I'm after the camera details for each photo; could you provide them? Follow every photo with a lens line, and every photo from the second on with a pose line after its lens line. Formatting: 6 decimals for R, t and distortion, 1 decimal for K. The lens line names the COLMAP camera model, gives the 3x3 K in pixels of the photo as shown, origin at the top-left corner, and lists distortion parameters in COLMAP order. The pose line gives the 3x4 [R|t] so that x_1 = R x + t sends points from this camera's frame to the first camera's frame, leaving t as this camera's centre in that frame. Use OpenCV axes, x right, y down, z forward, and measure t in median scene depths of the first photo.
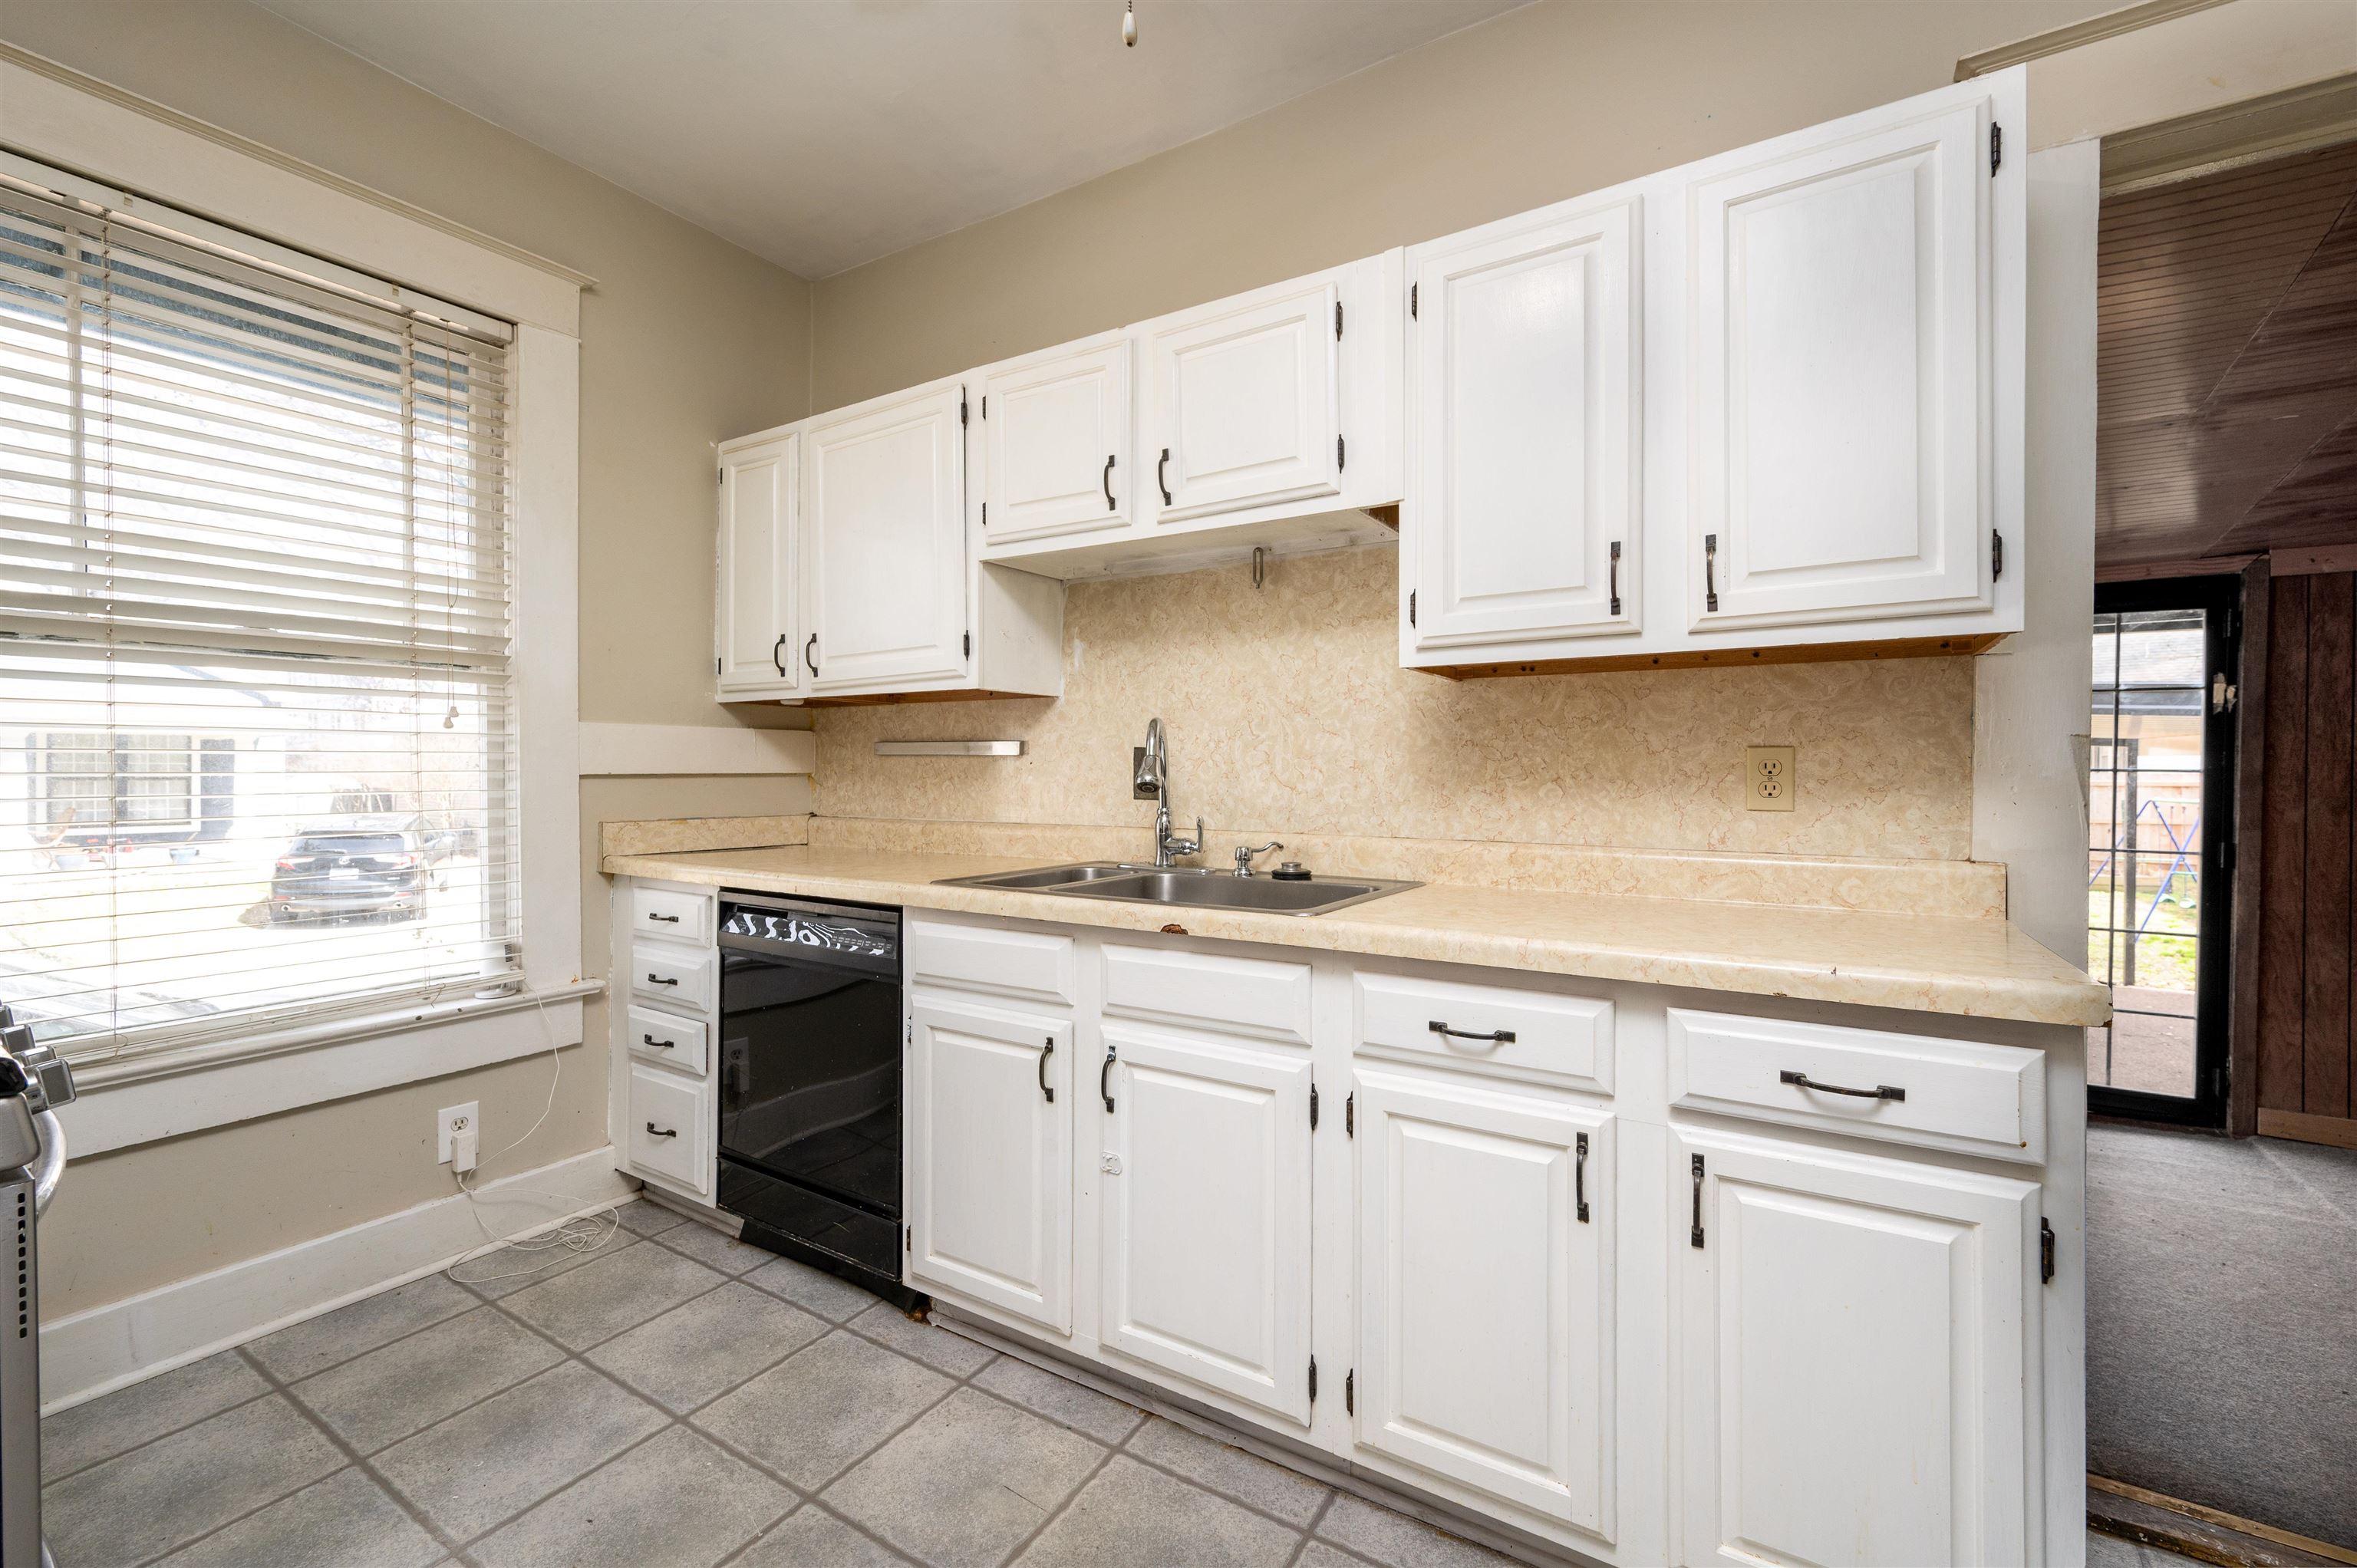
lens RADIAL K [[932.3, 0, 1163.5], [0, 932.3, 775.8], [0, 0, 1]] dist [-0.000023, 0.000366]
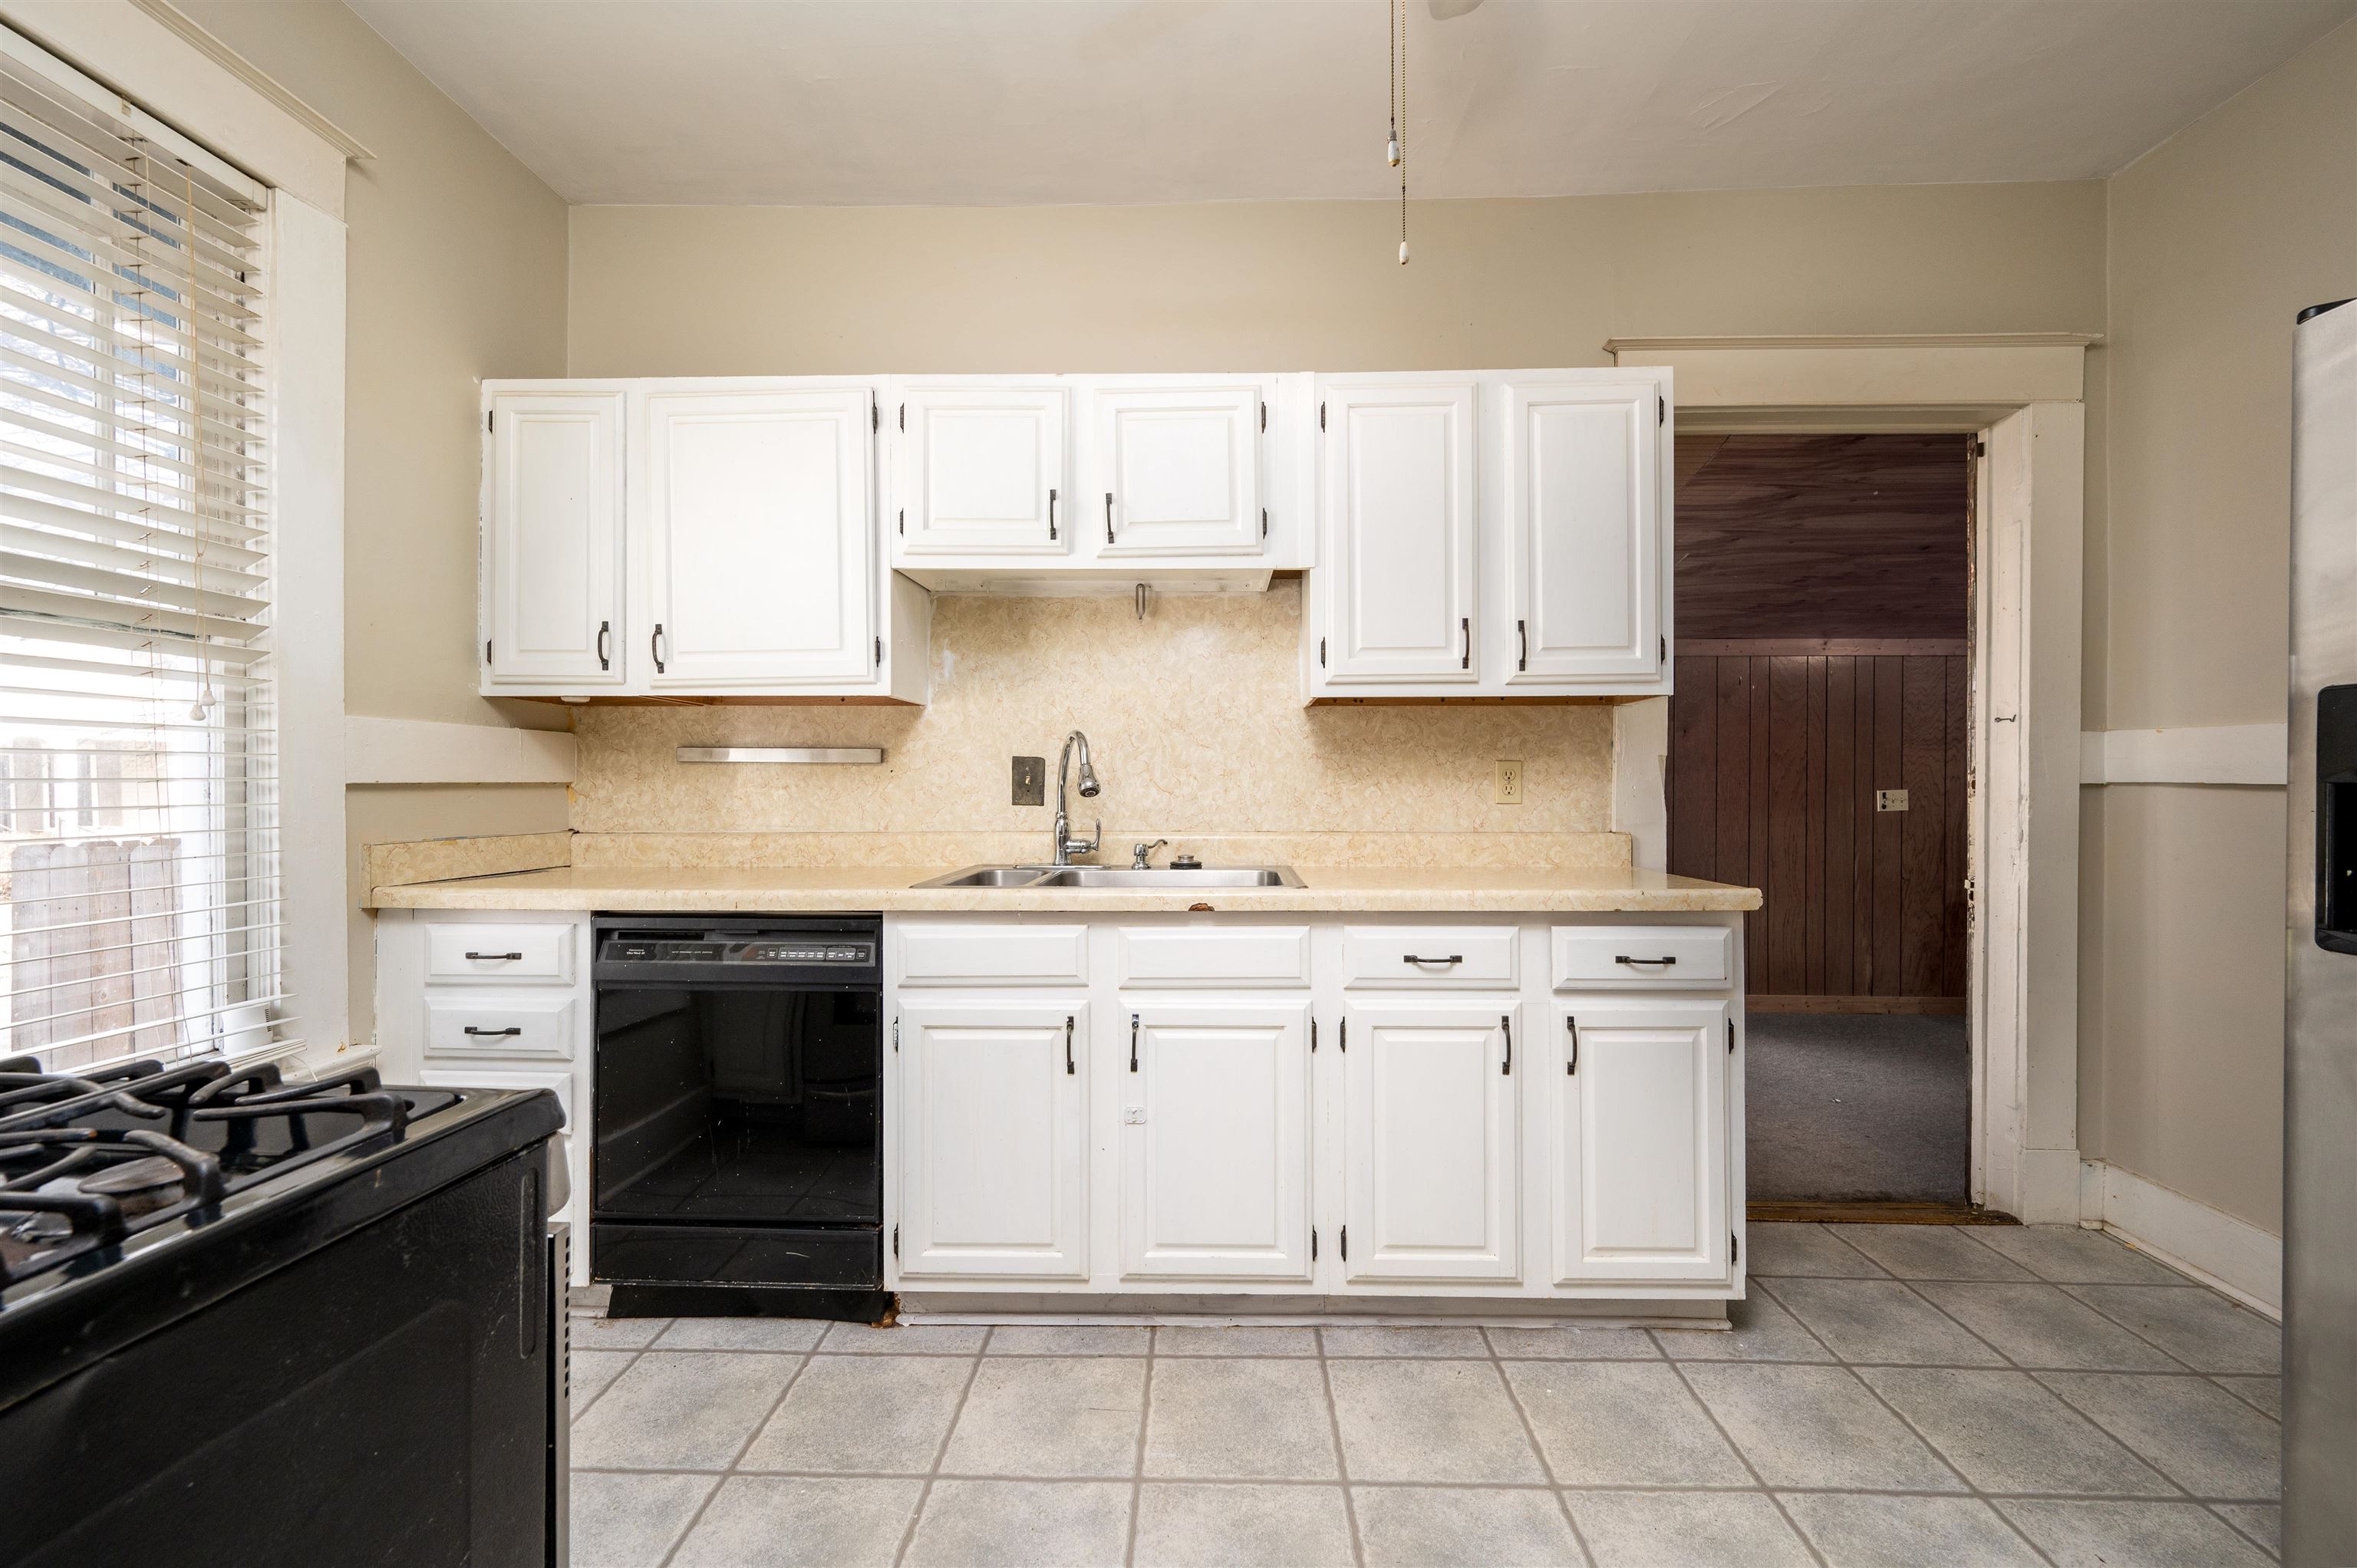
lens RADIAL K [[932.3, 0, 1196.2], [0, 932.3, 788.9], [0, 0, 1]] dist [-0.000023, 0.000366]
pose [[0.864081, -0.005657, 0.503320, -0.488479], [0.005629, 0.999983, 0.001576, 0.007653], [-0.503321, 0.001471, 0.864098, -0.033252]]
